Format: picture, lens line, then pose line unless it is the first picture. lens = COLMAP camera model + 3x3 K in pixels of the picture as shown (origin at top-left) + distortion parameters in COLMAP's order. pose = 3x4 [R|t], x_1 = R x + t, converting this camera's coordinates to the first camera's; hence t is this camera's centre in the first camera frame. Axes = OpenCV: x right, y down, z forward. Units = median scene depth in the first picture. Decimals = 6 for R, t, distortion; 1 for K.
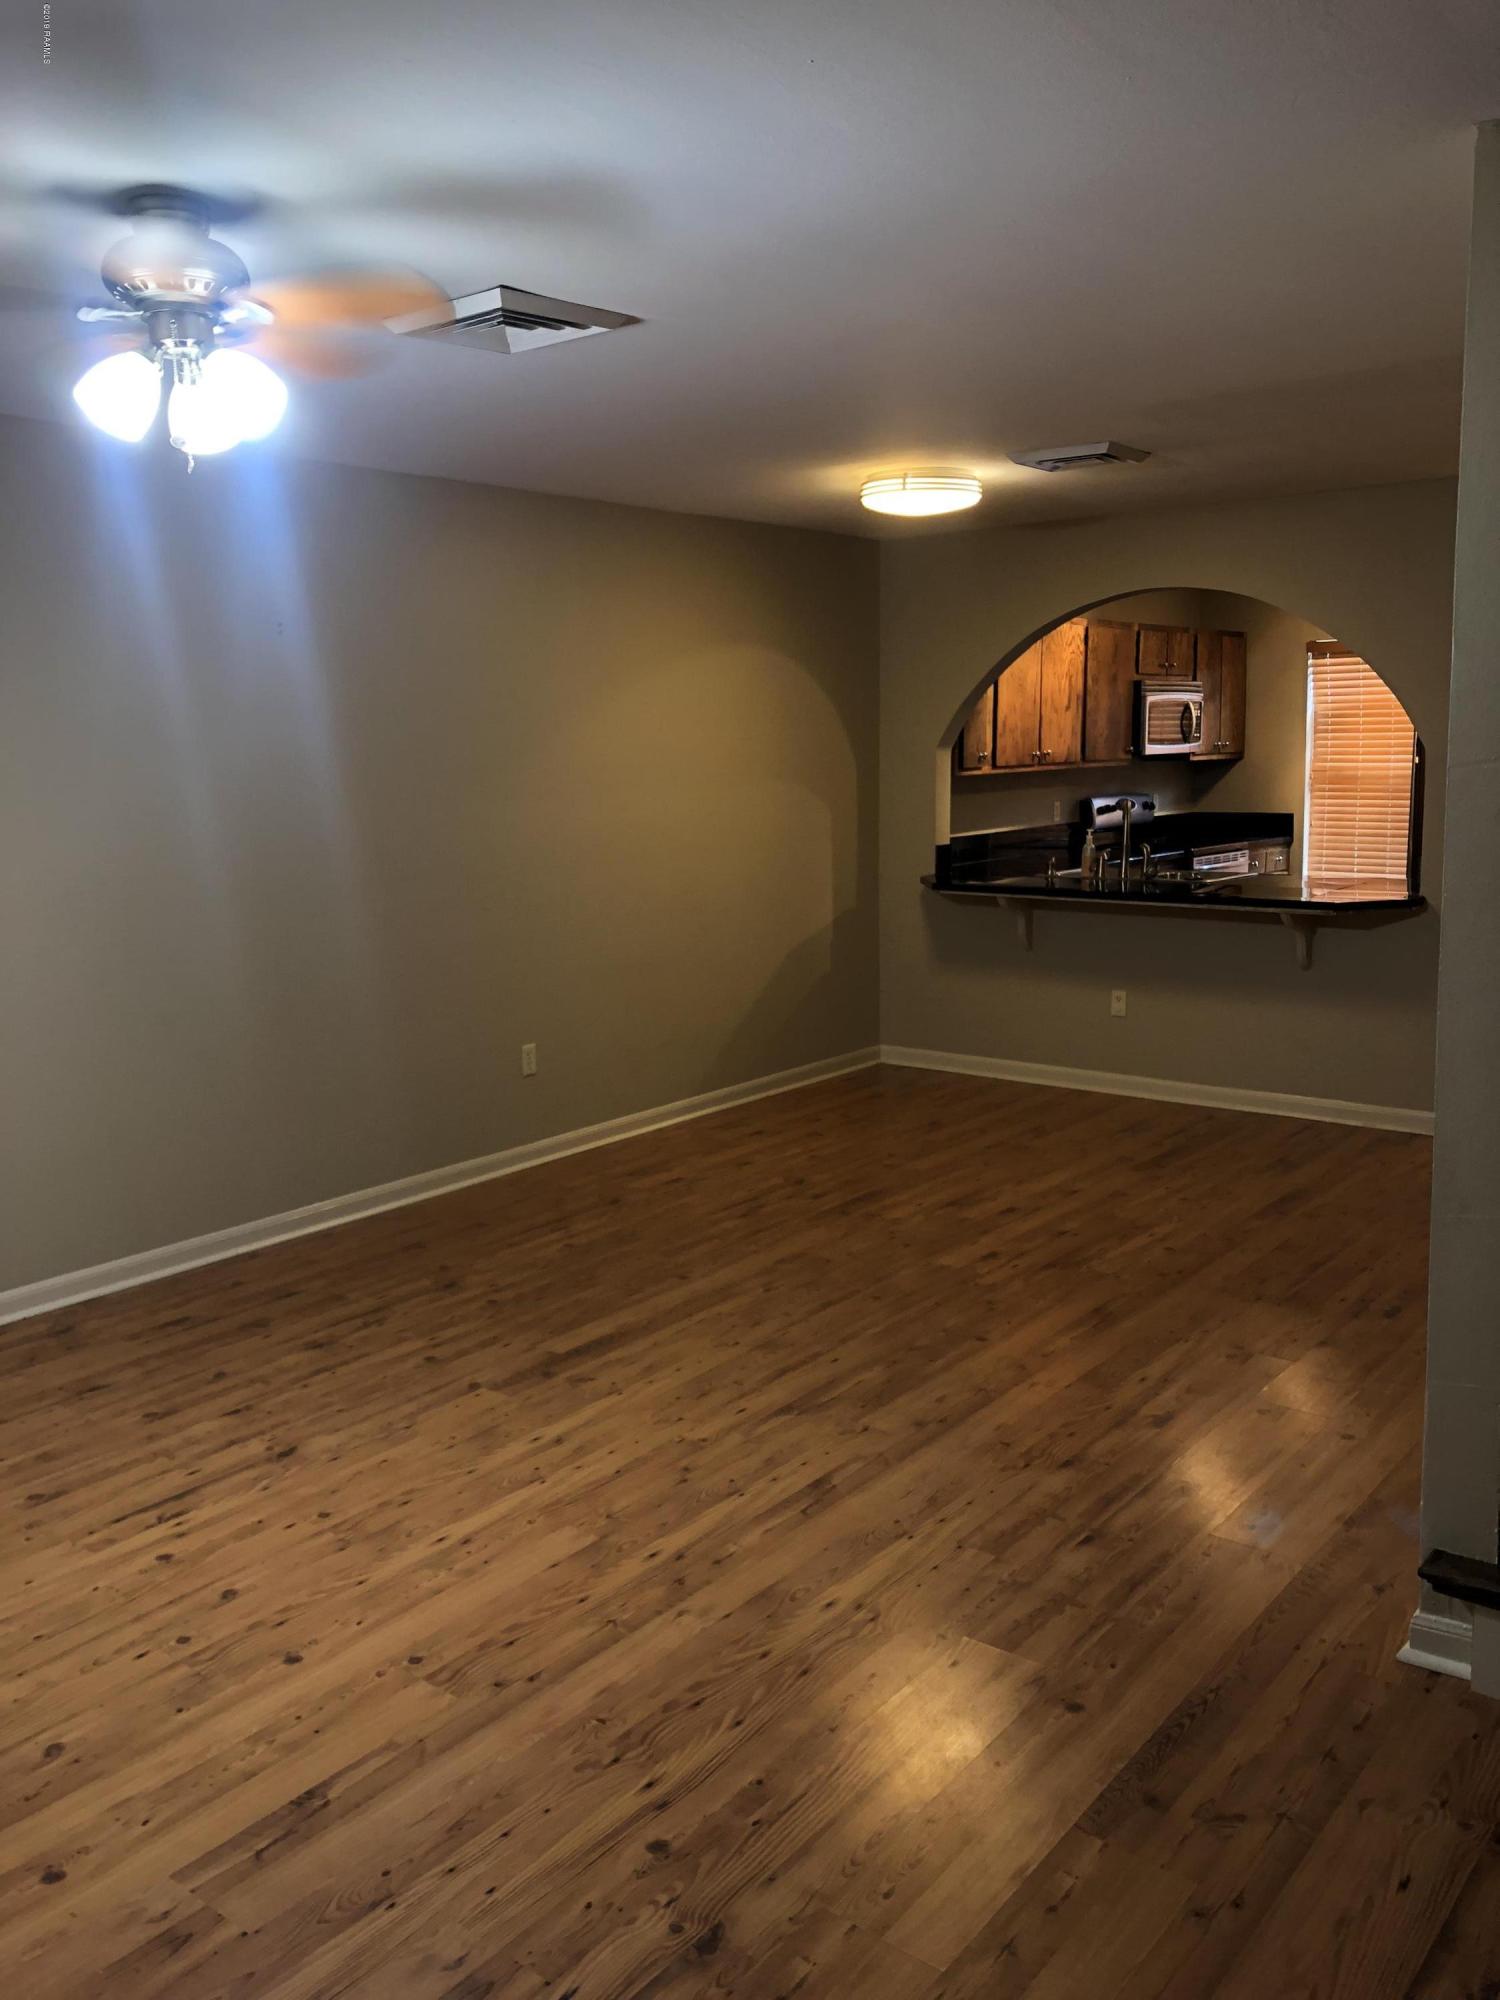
lens RADIAL K [[1619.9, 0, 749.3], [0, 1619.9, 985.1], [0, 0, 1]] dist [0.011232, 0.000319]
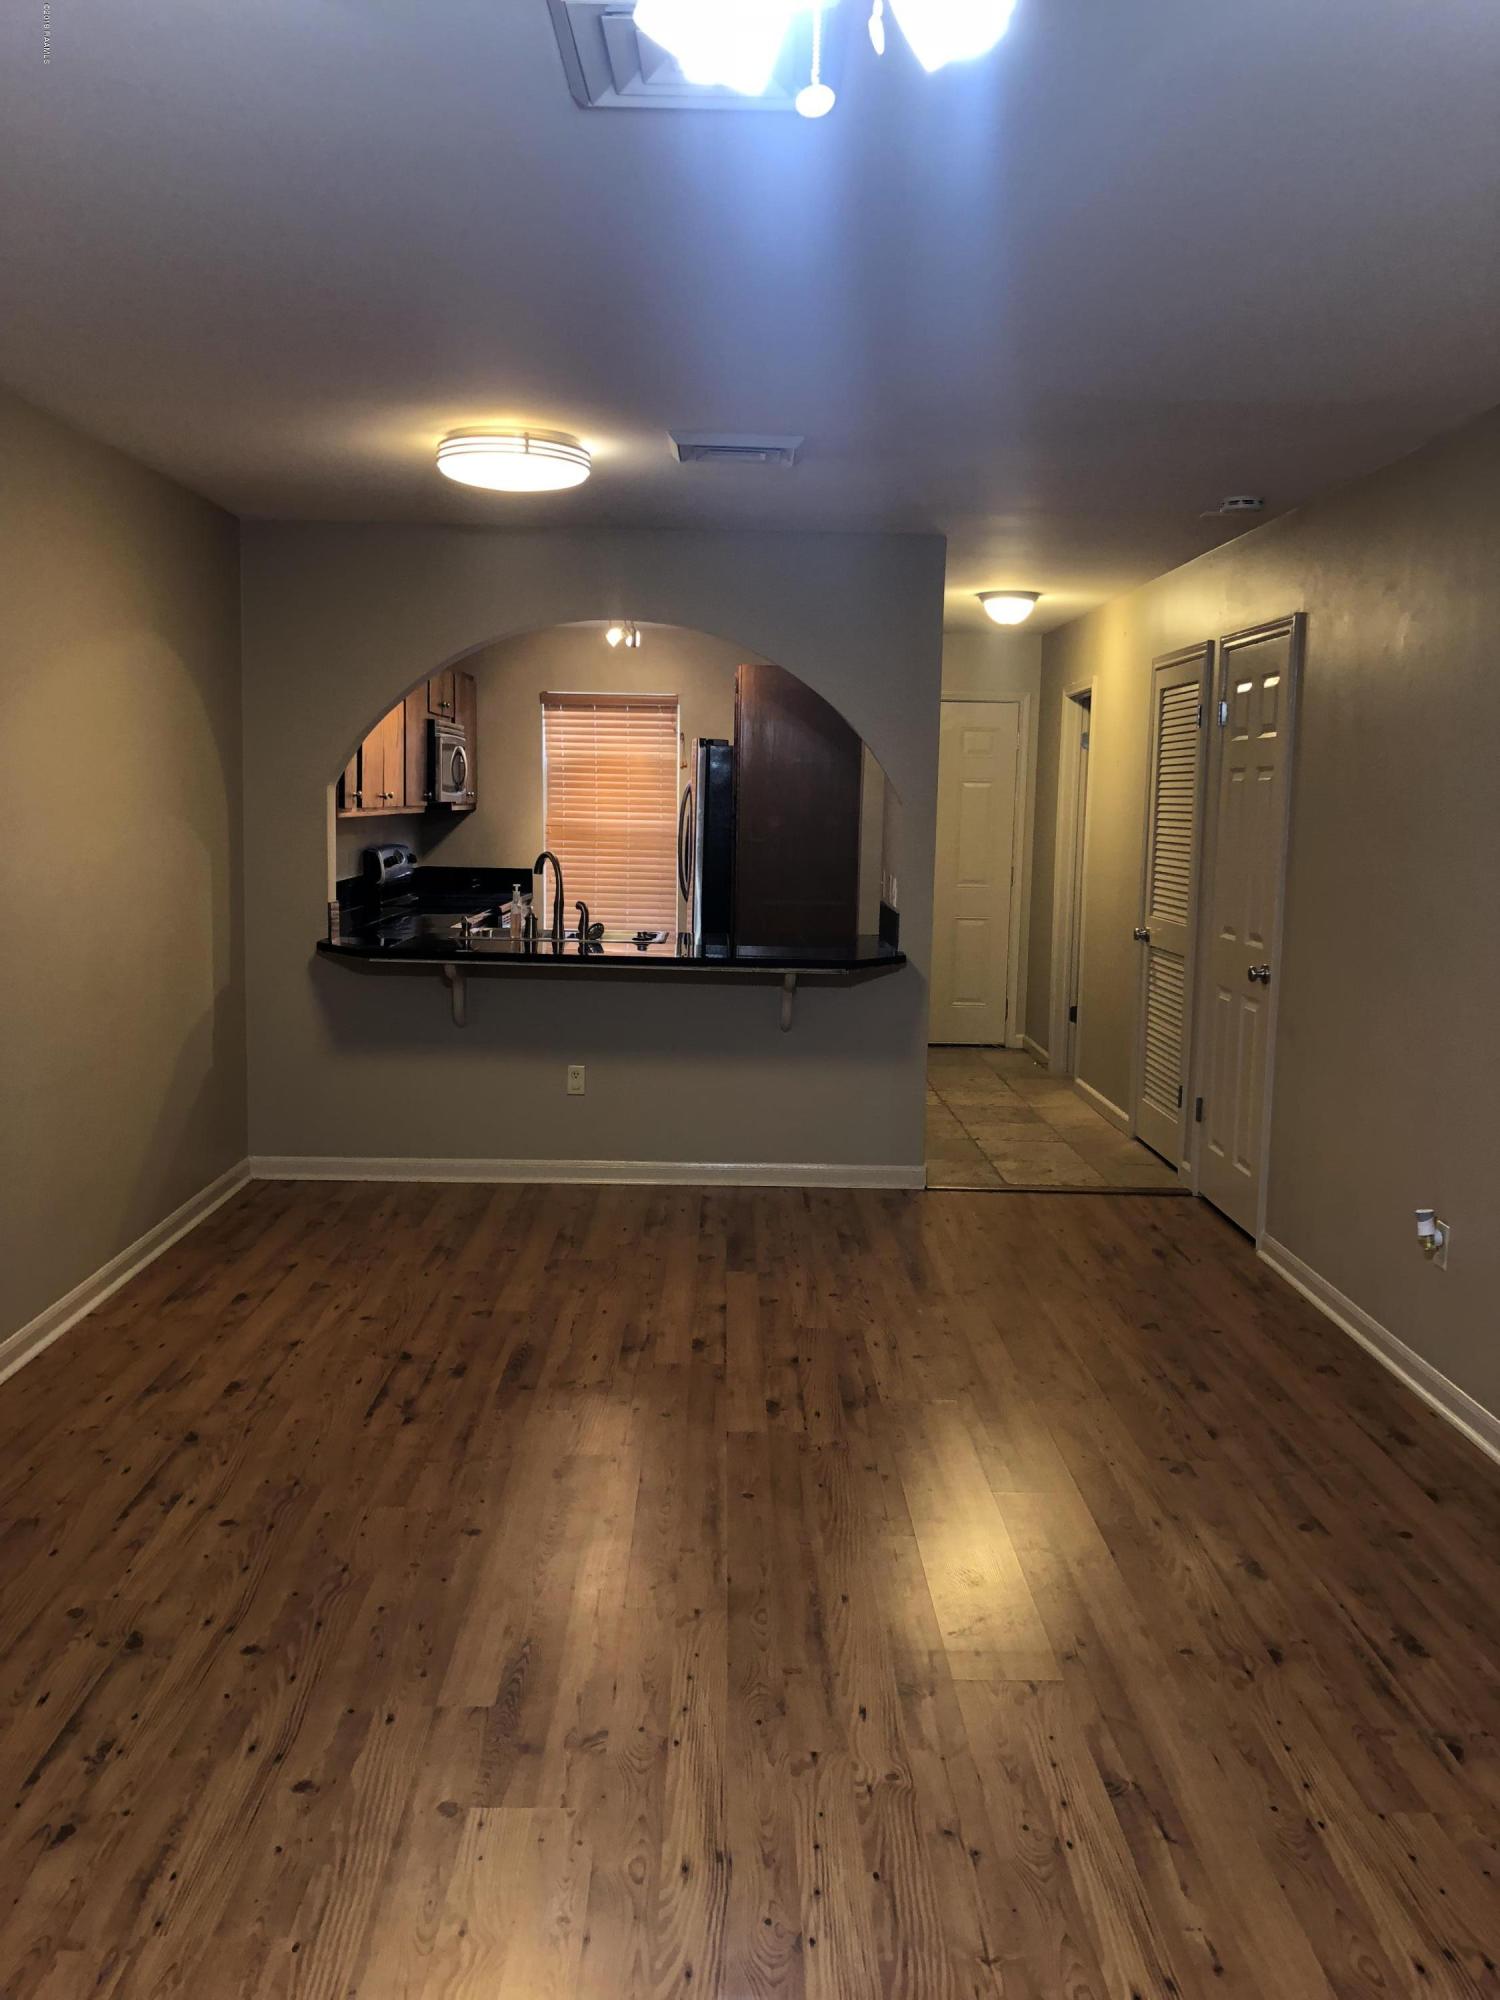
lens RADIAL K [[1624.8, 0, 747.9], [0, 1624.8, 997.6], [0, 0, 1]] dist [0.009554, -0.001396]
pose [[0.775911, -0.042930, 0.629380, -0.488392], [0.061146, 0.998102, -0.007301, -0.042666], [-0.627872, 0.044149, 0.777064, 0.494914]]
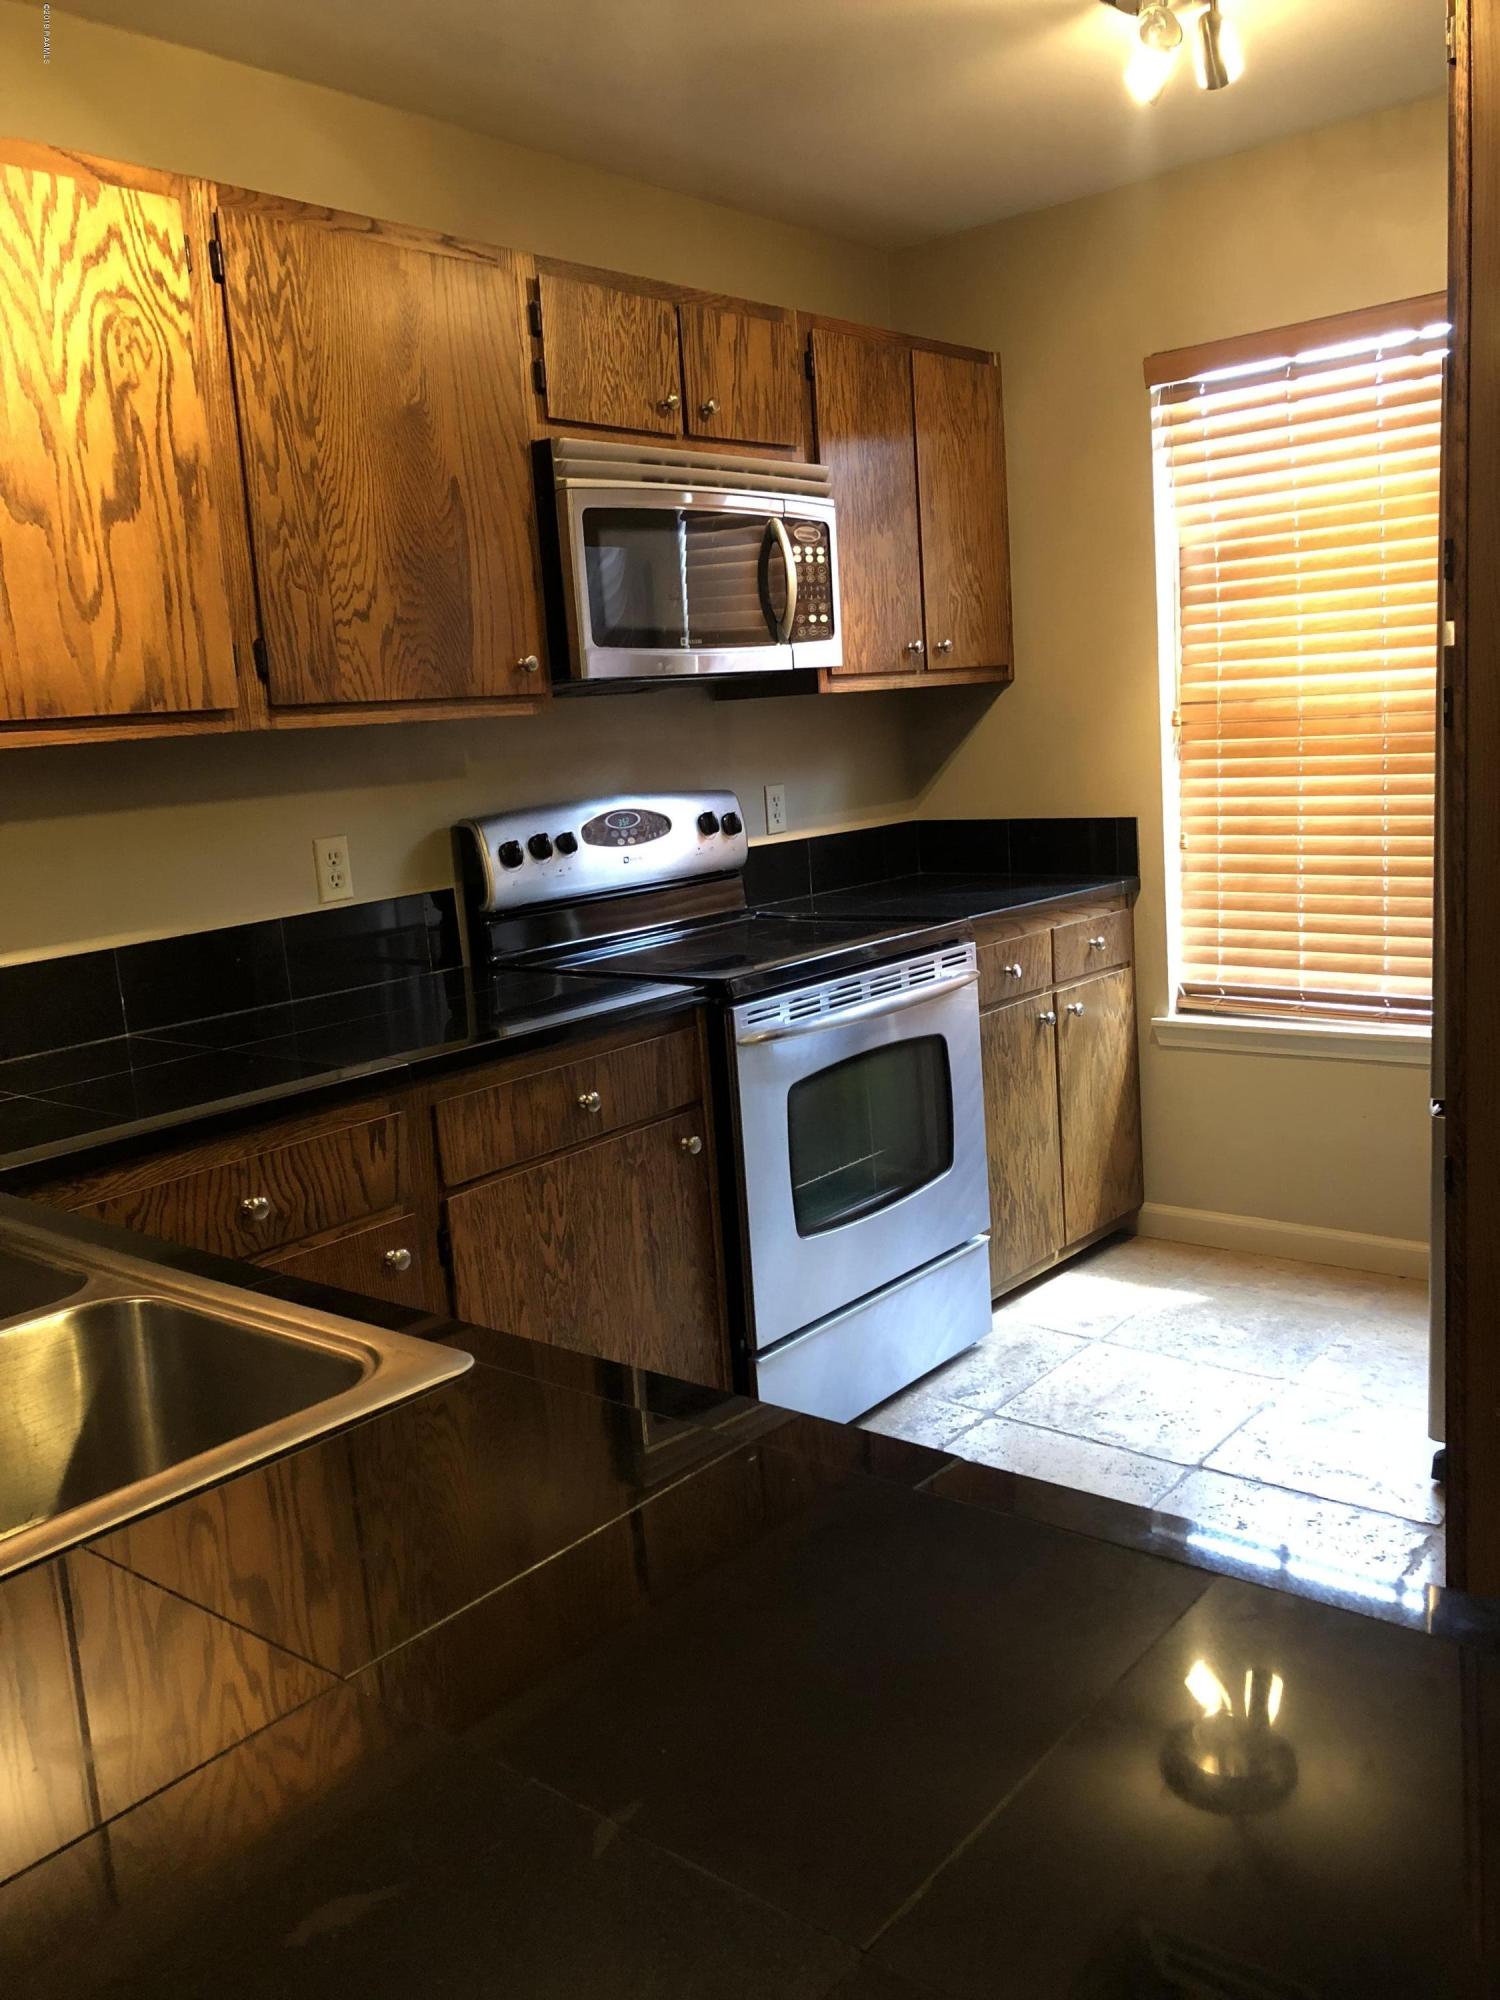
lens RADIAL K [[1659.0, 0, 750.0], [0, 1659.0, 1000.0], [0, 0, 1]] dist [0.031214, 0.000843]
pose [[0.998516, -0.050130, -0.021297, 0.699778], [0.050600, 0.998474, 0.022130, -0.212920], [0.020155, -0.023174, 0.999528, 1.688115]]
